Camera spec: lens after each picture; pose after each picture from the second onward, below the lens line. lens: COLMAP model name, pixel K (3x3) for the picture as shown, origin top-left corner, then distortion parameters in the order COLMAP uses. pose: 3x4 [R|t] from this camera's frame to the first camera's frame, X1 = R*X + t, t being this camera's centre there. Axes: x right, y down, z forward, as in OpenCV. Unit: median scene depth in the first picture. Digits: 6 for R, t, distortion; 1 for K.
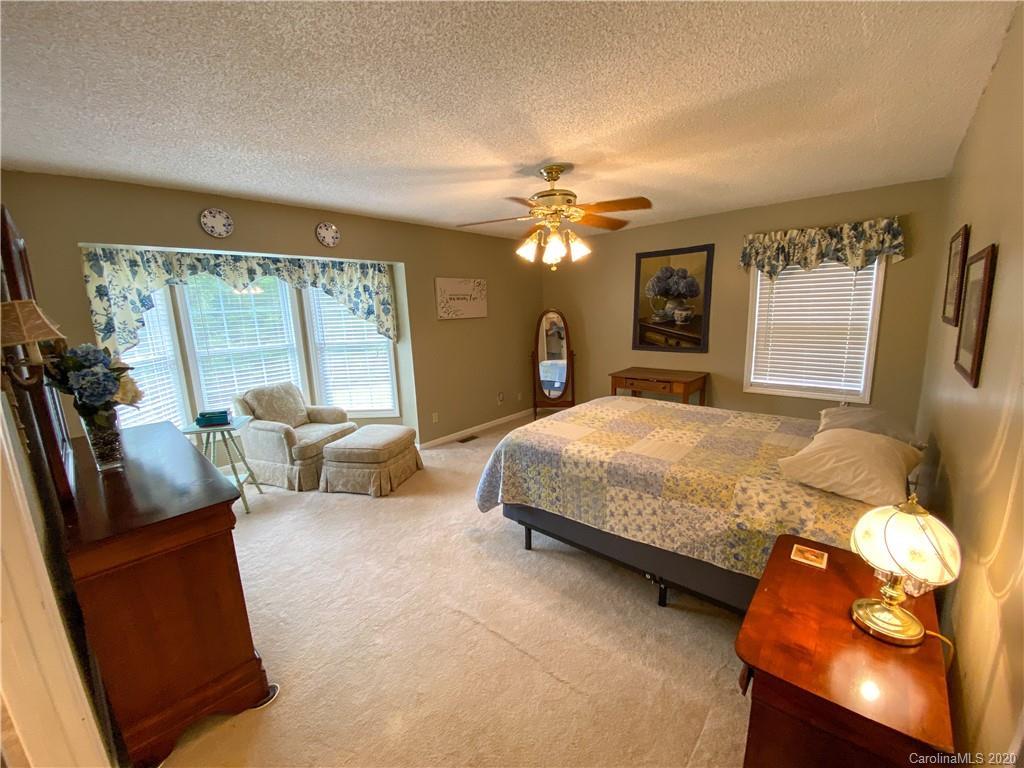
lens RADIAL K [[413.9, 0, 515.4], [0, 413.9, 384.1], [0, 0, 1]] dist [-0.012630, -0.000807]
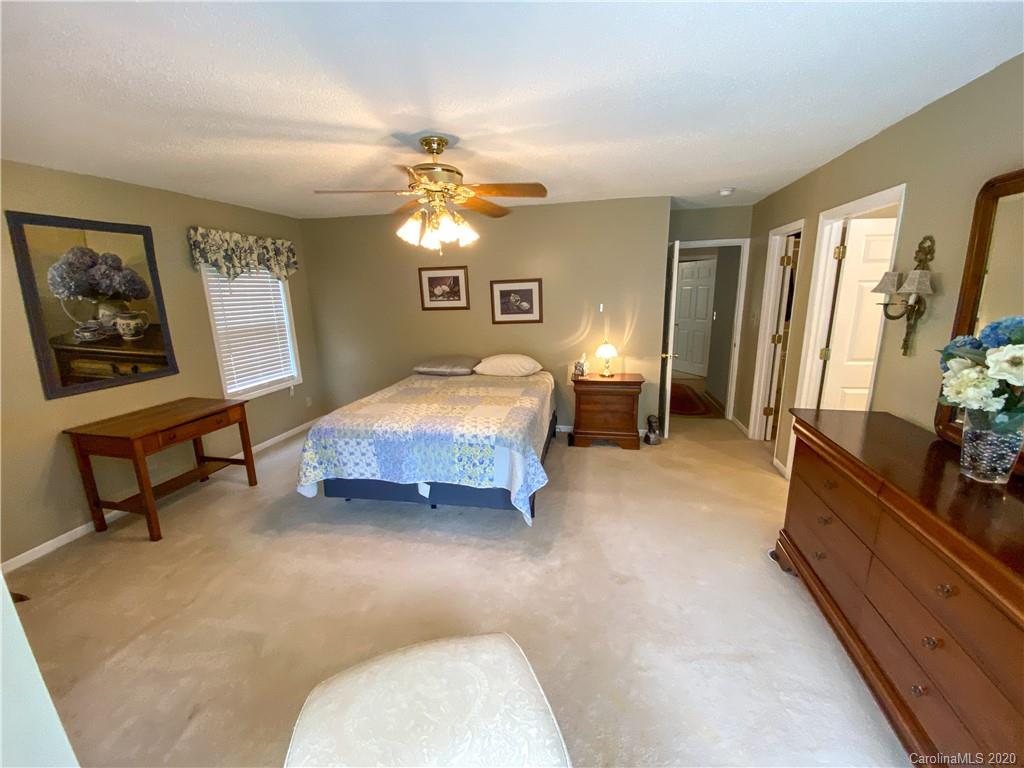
lens RADIAL K [[413.9, 0, 512.4], [0, 413.9, 381.1], [0, 0, 1]] dist [-0.012630, -0.000807]
pose [[-0.467867, -0.138851, 0.872823, -0.695137], [0.206523, 0.943063, 0.260729, -0.191768], [-0.859330, 0.302245, -0.412552, 1.156615]]
